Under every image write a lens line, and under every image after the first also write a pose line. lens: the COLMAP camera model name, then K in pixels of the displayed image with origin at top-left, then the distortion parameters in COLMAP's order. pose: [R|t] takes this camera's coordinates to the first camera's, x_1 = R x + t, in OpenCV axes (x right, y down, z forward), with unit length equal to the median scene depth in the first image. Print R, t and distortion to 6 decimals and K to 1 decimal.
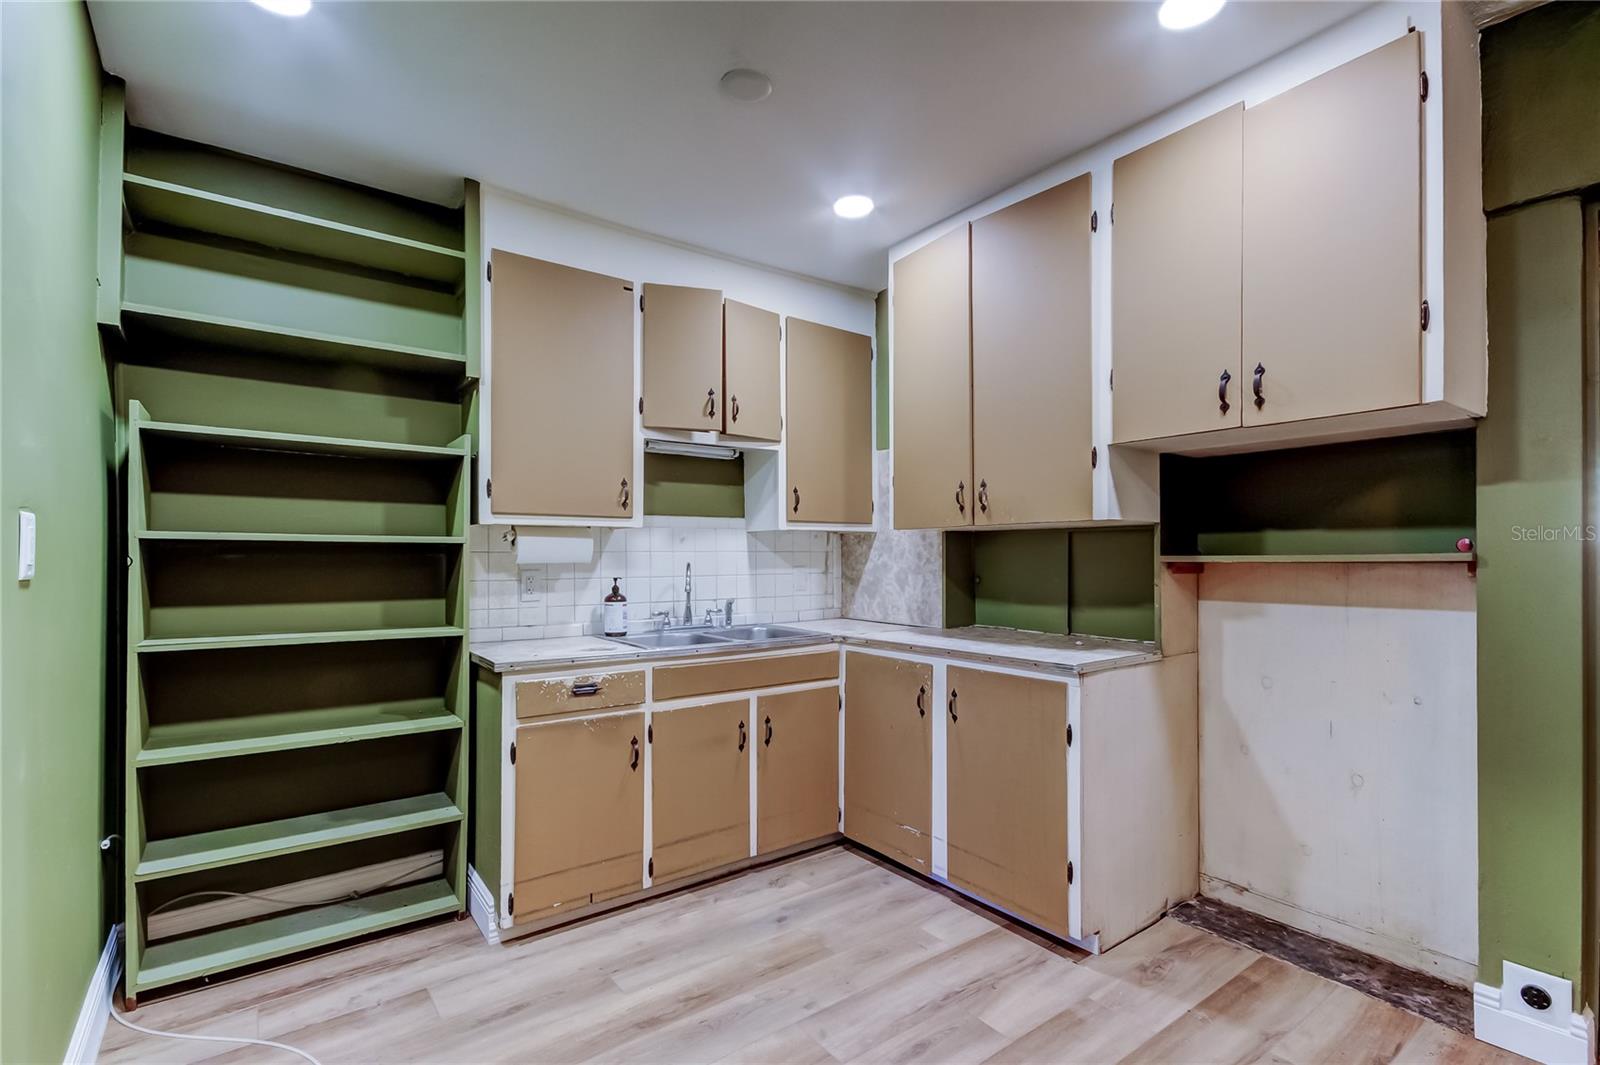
lens RADIAL K [[735.3, 0, 796.6], [0, 735.3, 556.1], [0, 0, 1]] dist [0.016807, -0.002889]
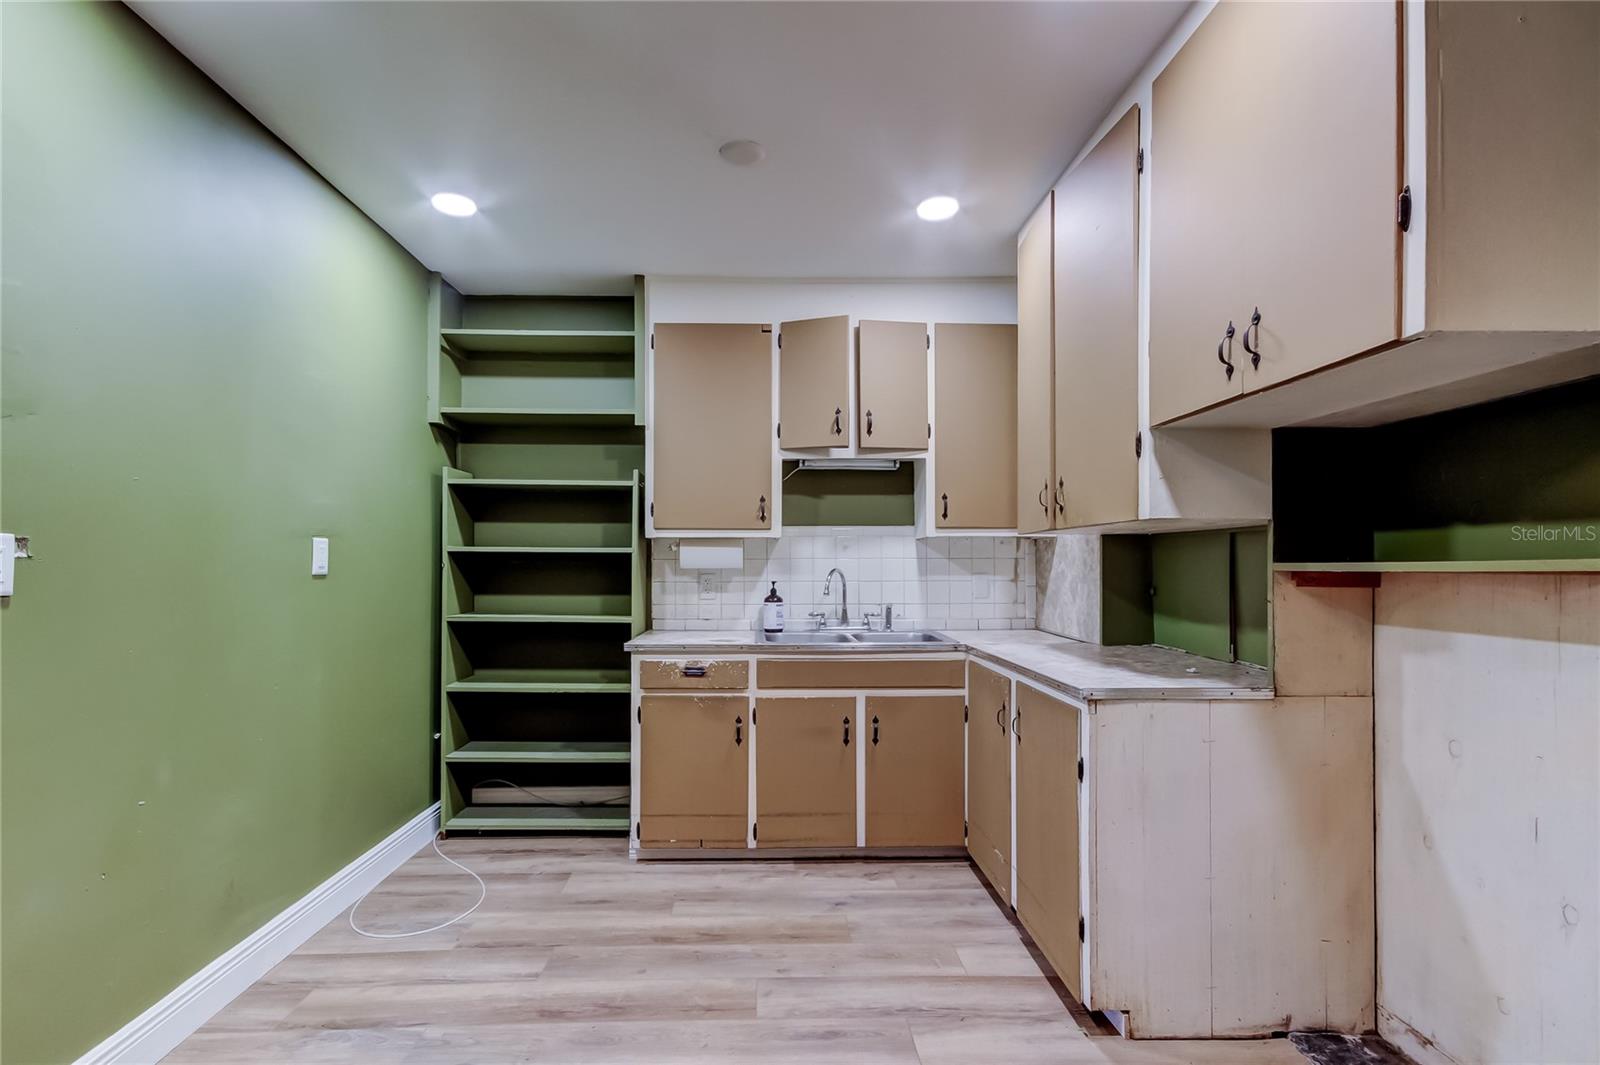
lens RADIAL K [[735.3, 0, 790.0], [0, 735.3, 564.7], [0, 0, 1]] dist [0.016807, -0.002889]
pose [[0.818772, 0.002766, -0.574112, 0.525893], [-0.001498, 0.999995, 0.002682, -0.000016], [0.574117, -0.001336, 0.818772, 0.085307]]
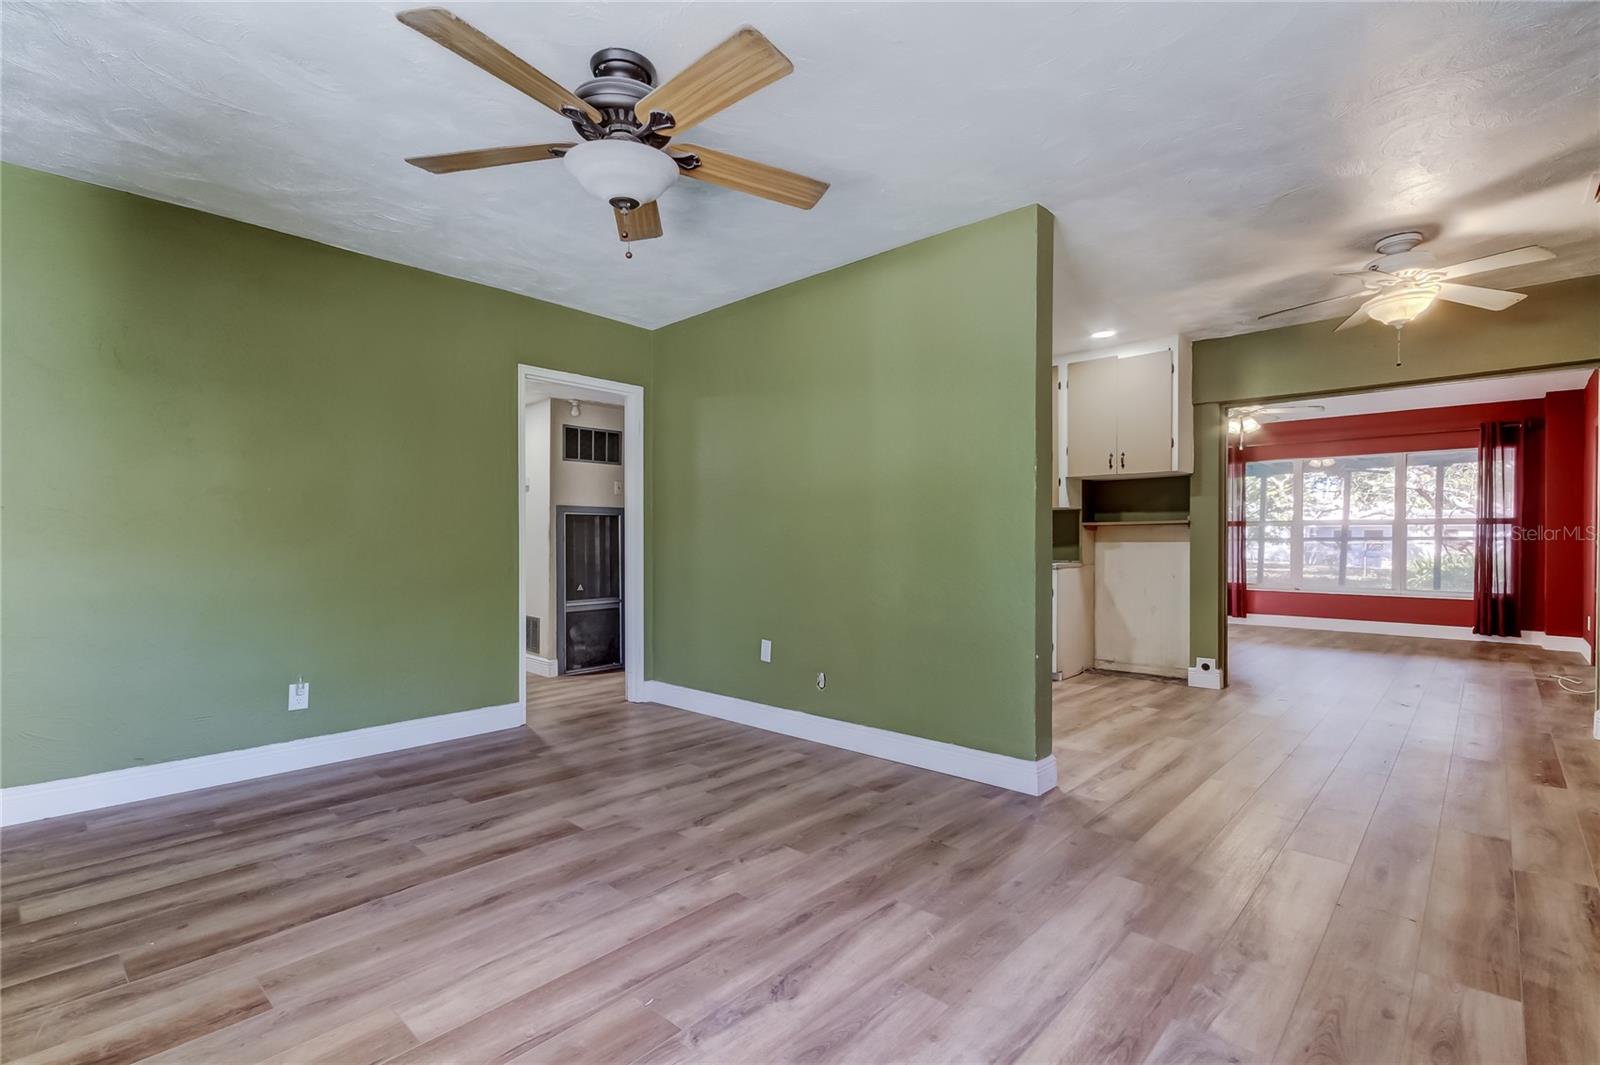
lens RADIAL K [[735.3, 0, 795.4], [0, 735.3, 544.4], [0, 0, 1]] dist [0.016807, -0.002889]
pose [[0.983798, -0.001763, 0.179271, -0.850015], [-0.000024, 0.999950, 0.009965, 0.046494], [-0.179279, -0.009808, 0.983749, -1.185575]]
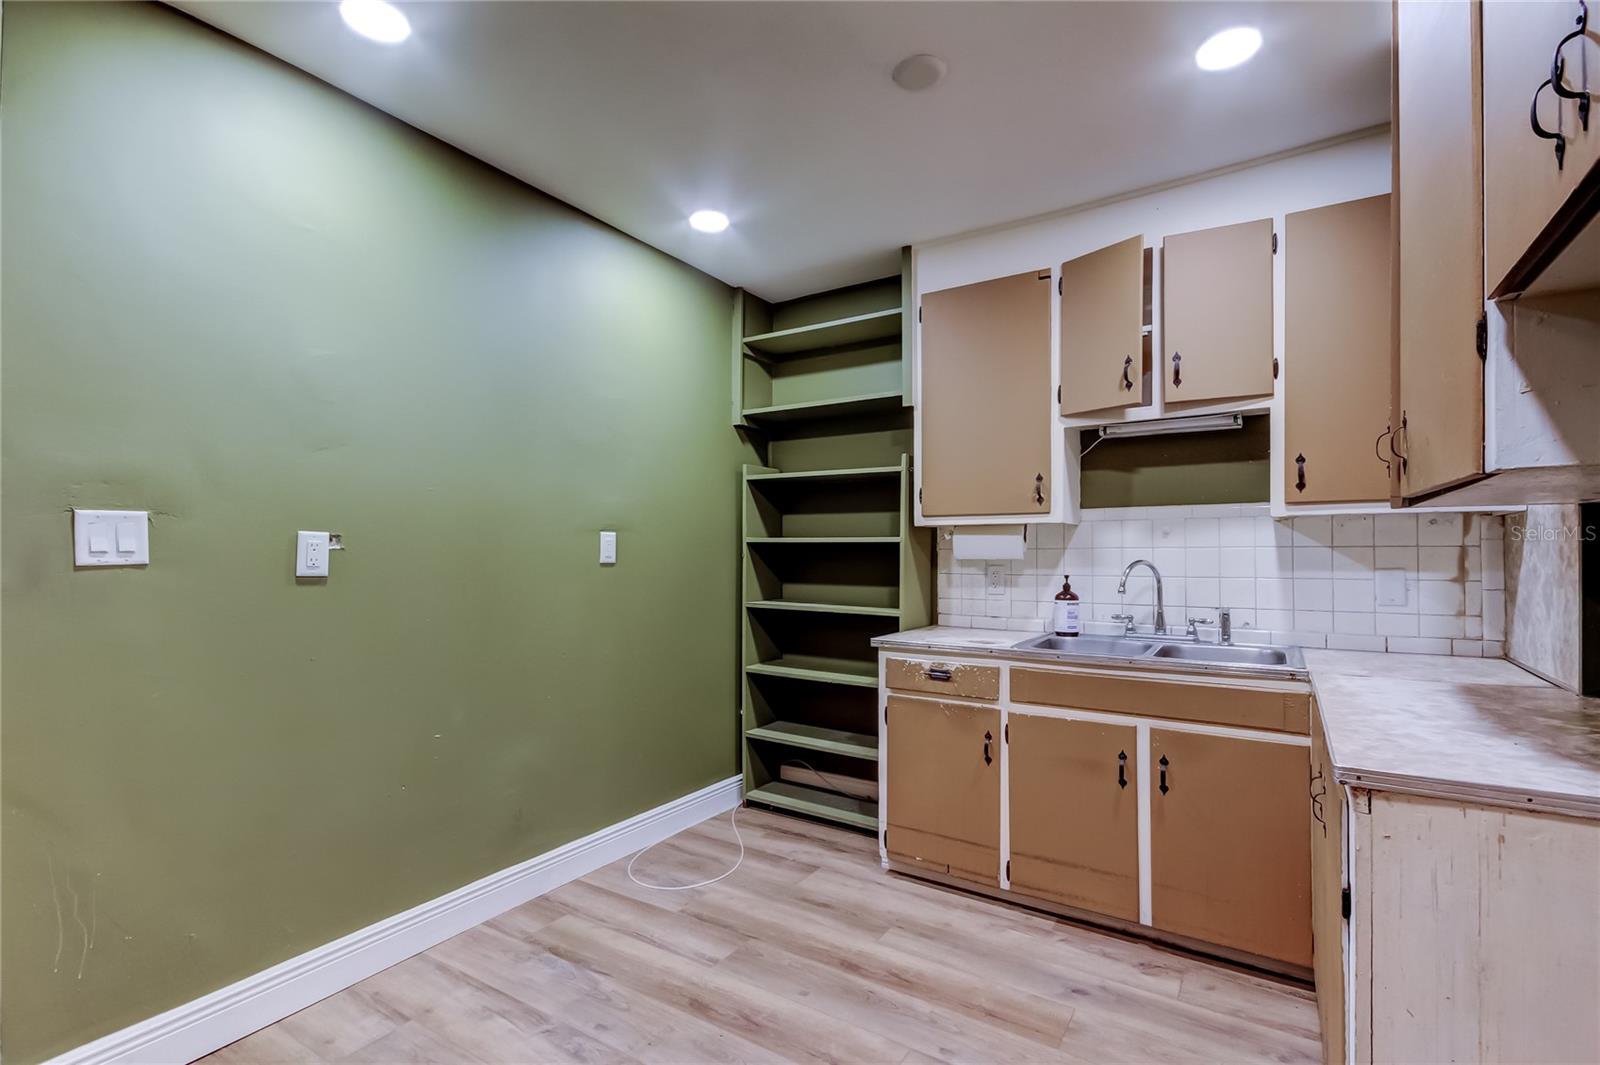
lens RADIAL K [[735.3, 0, 818.8], [0, 735.3, 550.5], [0, 0, 1]] dist [0.016807, -0.002889]
pose [[0.357739, -0.001725, -0.933820, 0.646107], [-0.001225, 0.999997, -0.002317, -0.000217], [0.933821, 0.001973, 0.357735, 0.425271]]
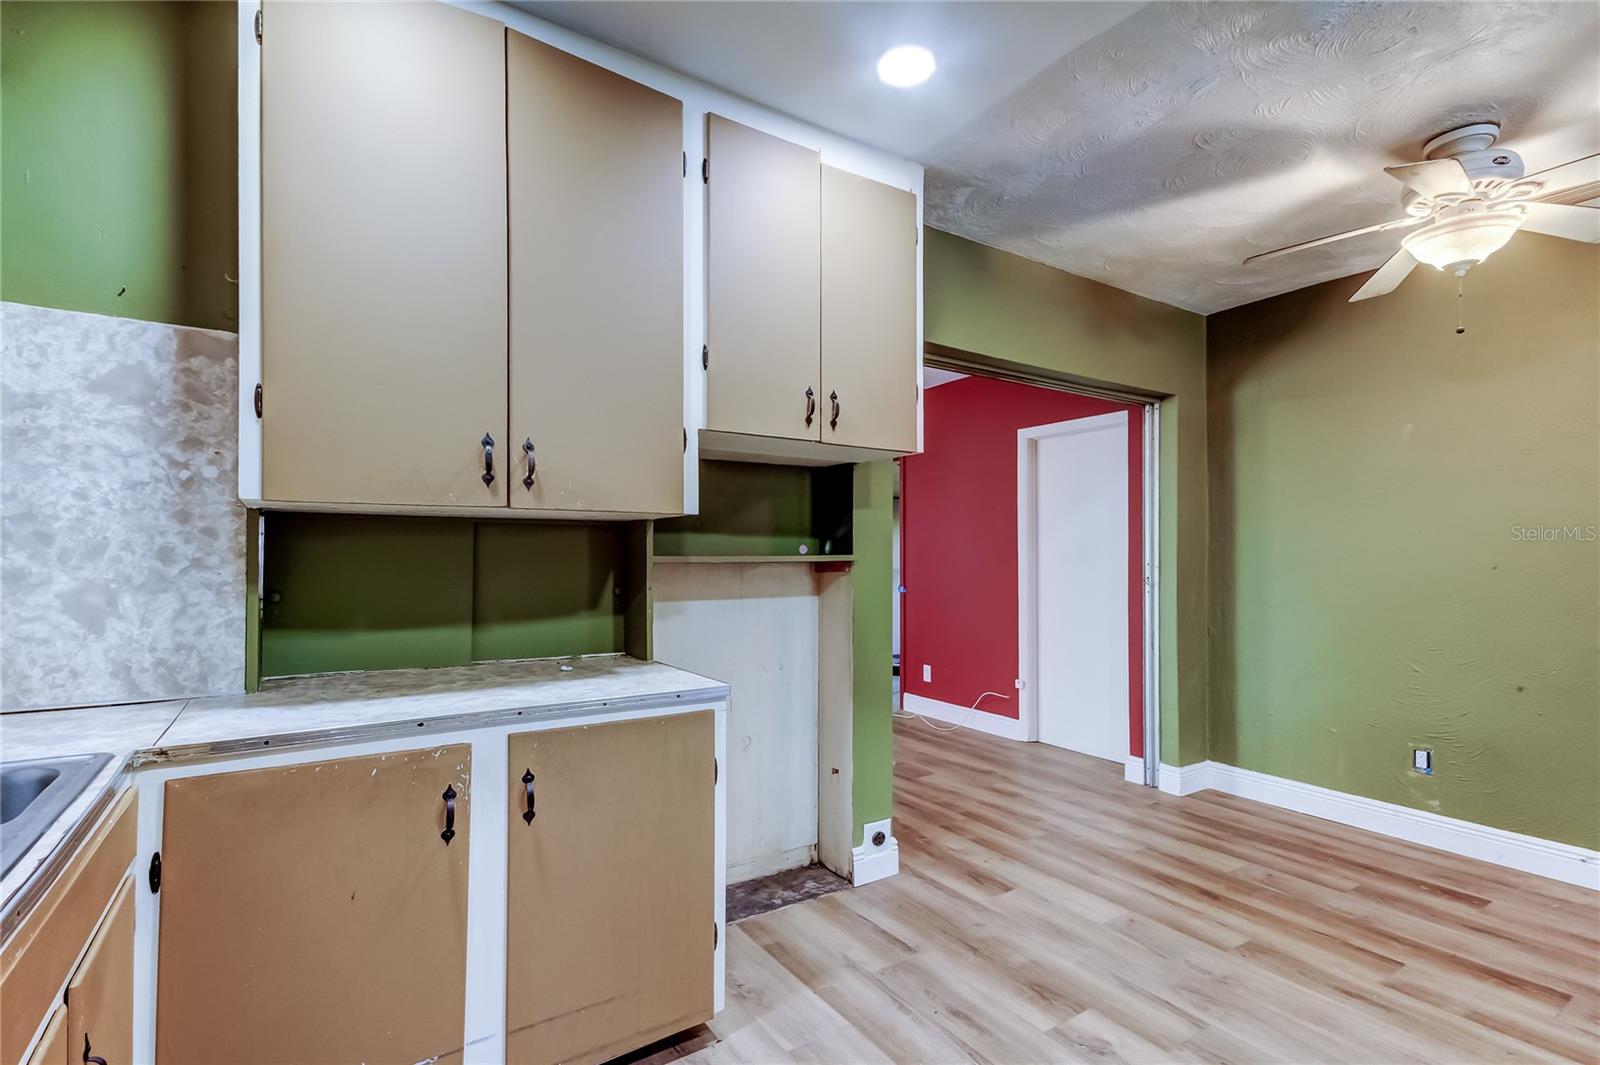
lens RADIAL K [[735.3, 0, 804.2], [0, 735.3, 555.4], [0, 0, 1]] dist [0.016807, -0.002889]
pose [[0.059920, 0.006518, 0.998182, -0.408301], [-0.000994, 0.999979, -0.006470, 0.004308], [-0.998203, -0.000605, 0.059925, 0.760871]]
